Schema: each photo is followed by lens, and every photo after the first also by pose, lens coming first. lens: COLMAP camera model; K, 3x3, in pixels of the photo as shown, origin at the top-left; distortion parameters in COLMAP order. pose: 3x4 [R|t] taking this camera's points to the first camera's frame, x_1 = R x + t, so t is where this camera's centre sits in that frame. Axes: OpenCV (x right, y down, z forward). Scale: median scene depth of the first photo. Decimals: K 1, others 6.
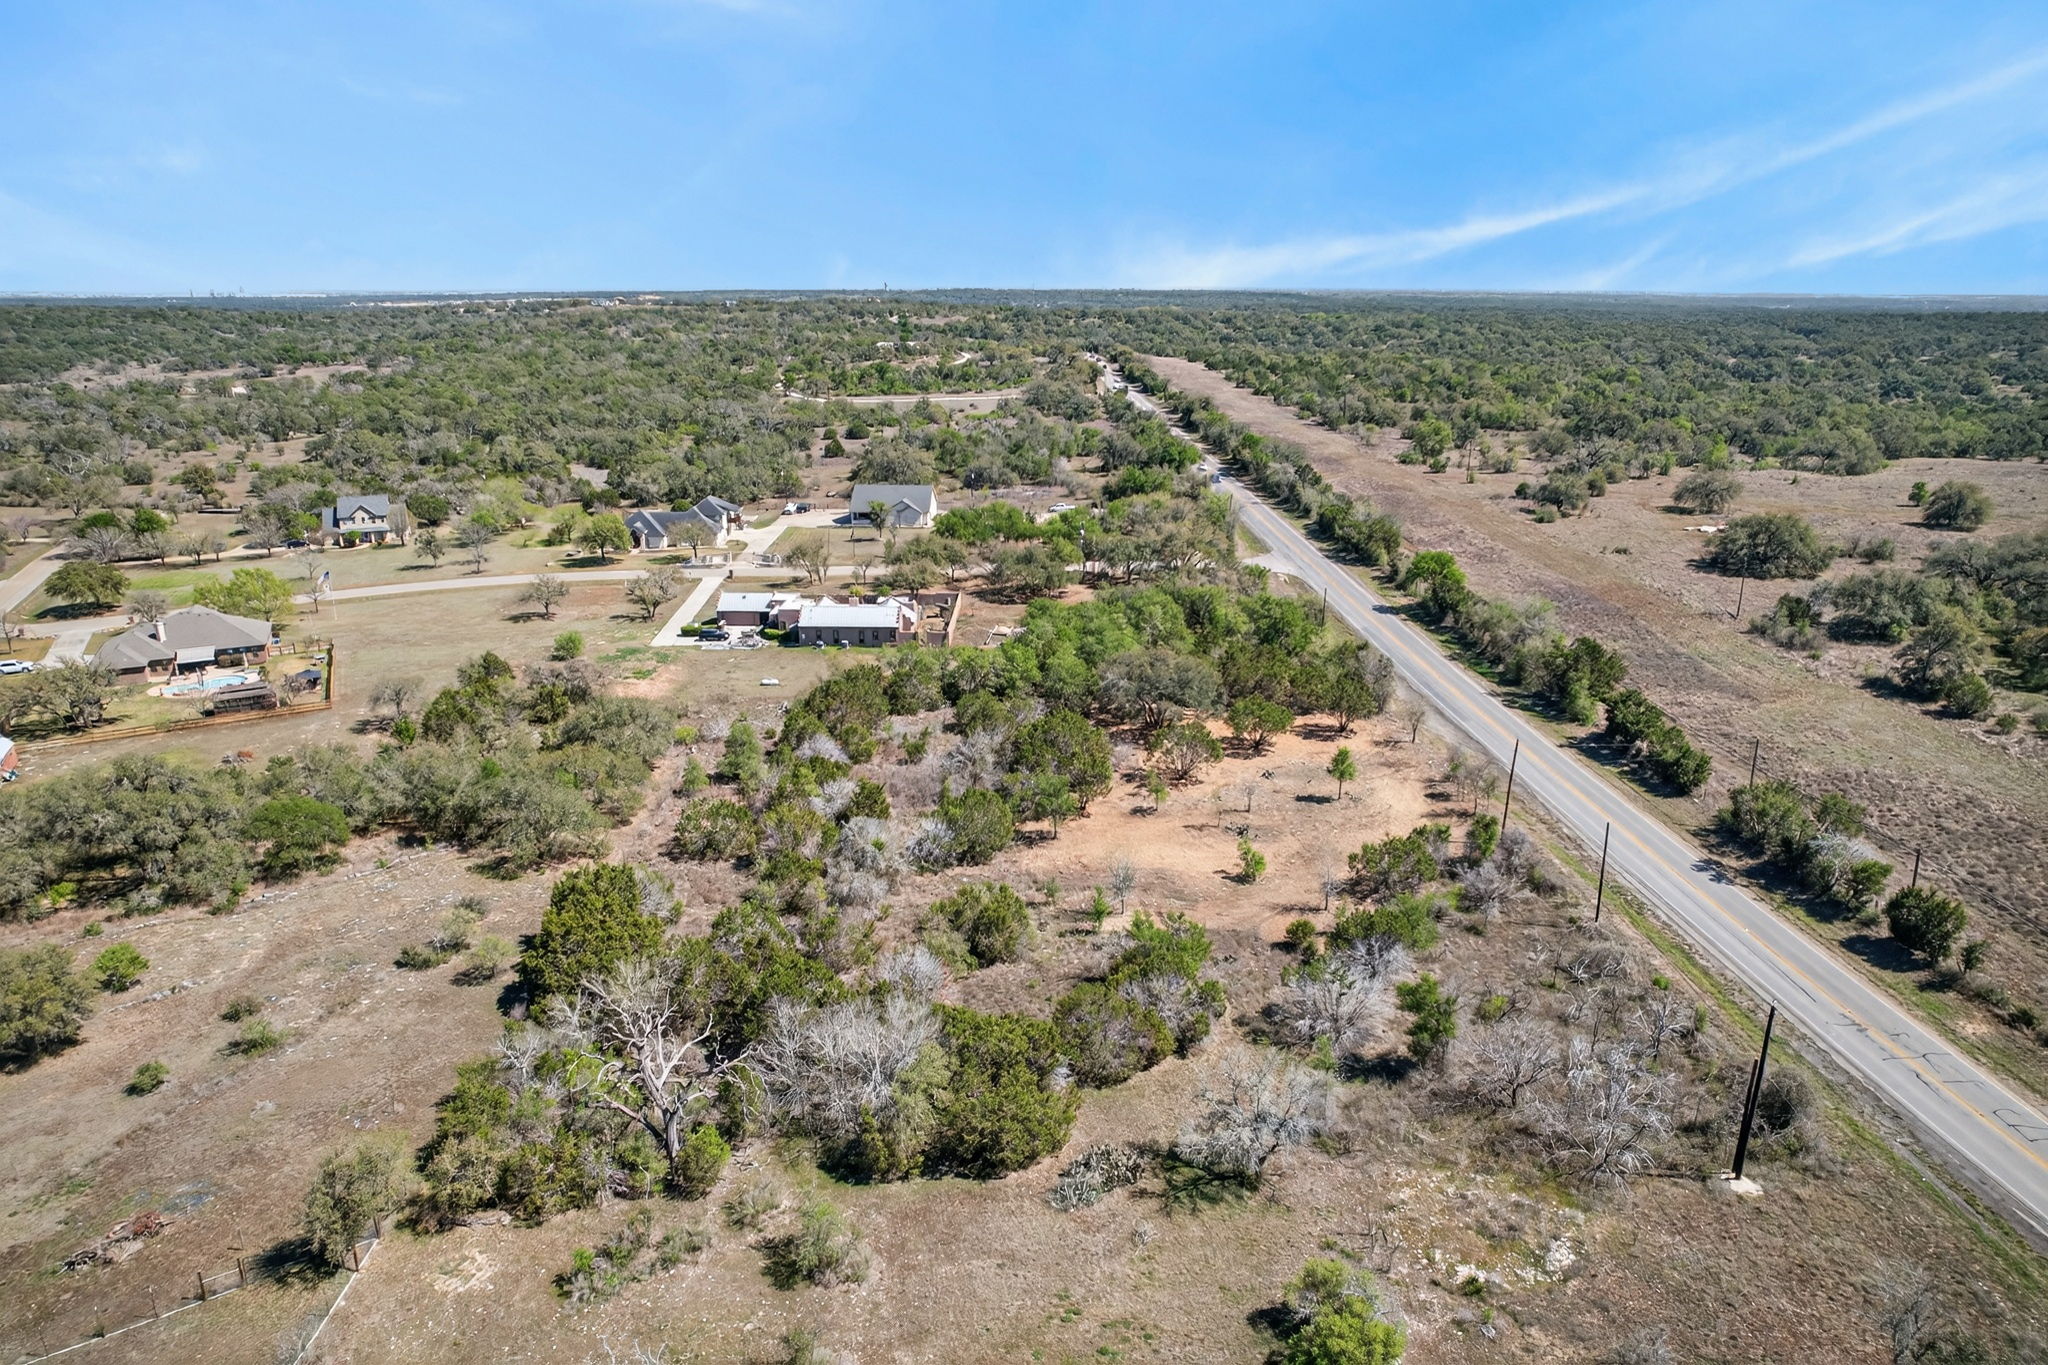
lens RADIAL K [[1311.4, 0, 1024.0], [0, 1311.4, 682.5], [0, 0, 1]] dist [-0.074412, 0.071791]
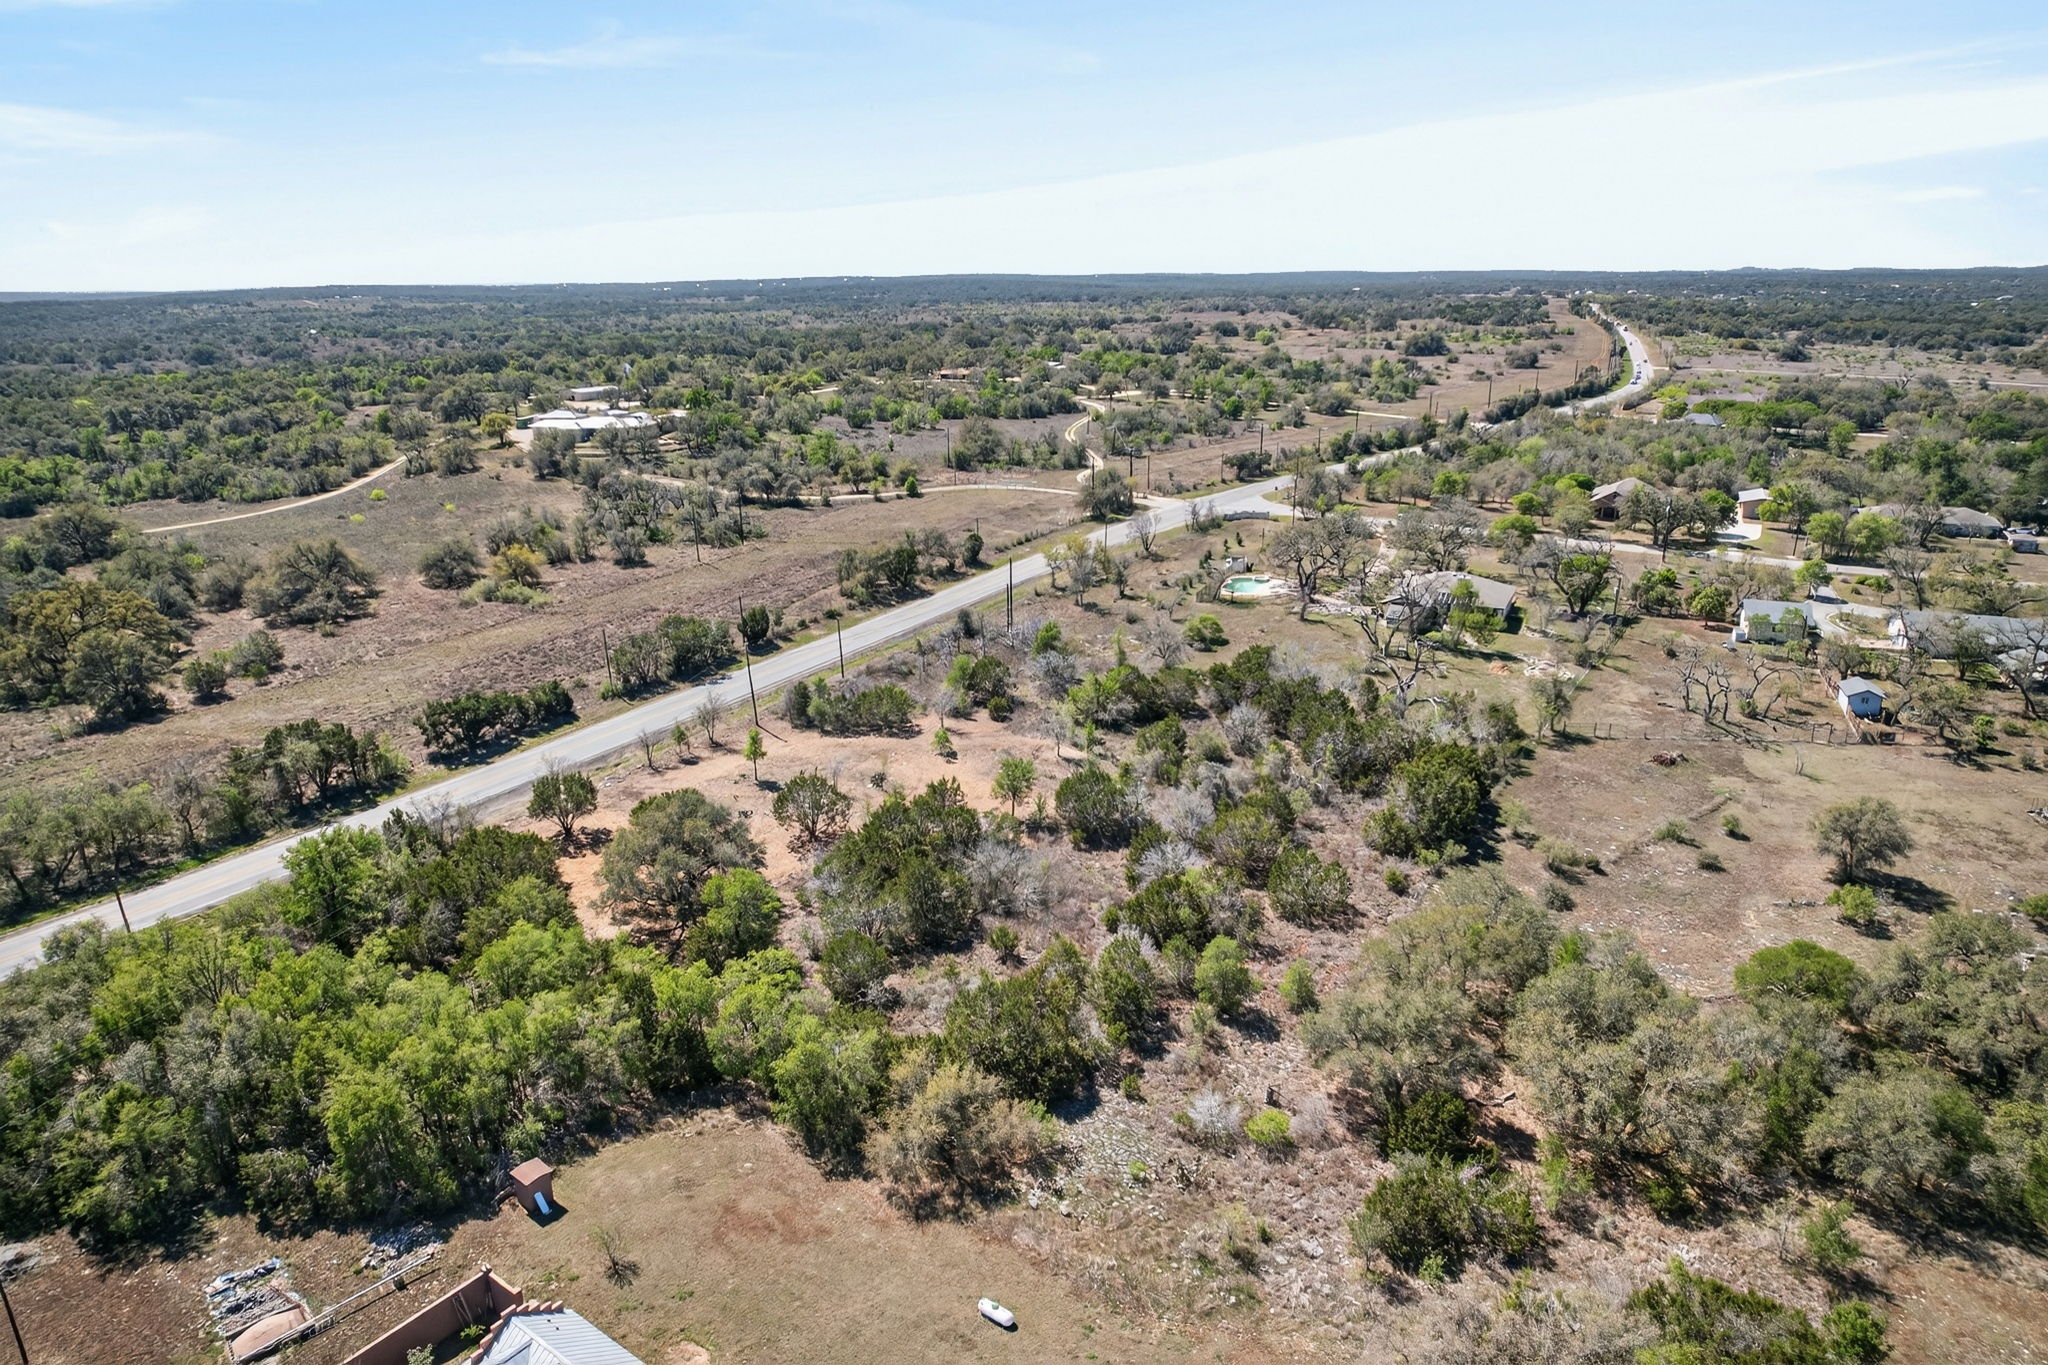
lens RADIAL K [[1311.4, 0, 1024.0], [0, 1311.4, 682.5], [0, 0, 1]] dist [-0.074412, 0.071791]
pose [[-0.819500, -0.167083, 0.548181, -0.514576], [0.176957, 0.836033, 0.519360, -0.493577], [-0.545074, 0.522620, -0.655563, 1.512983]]
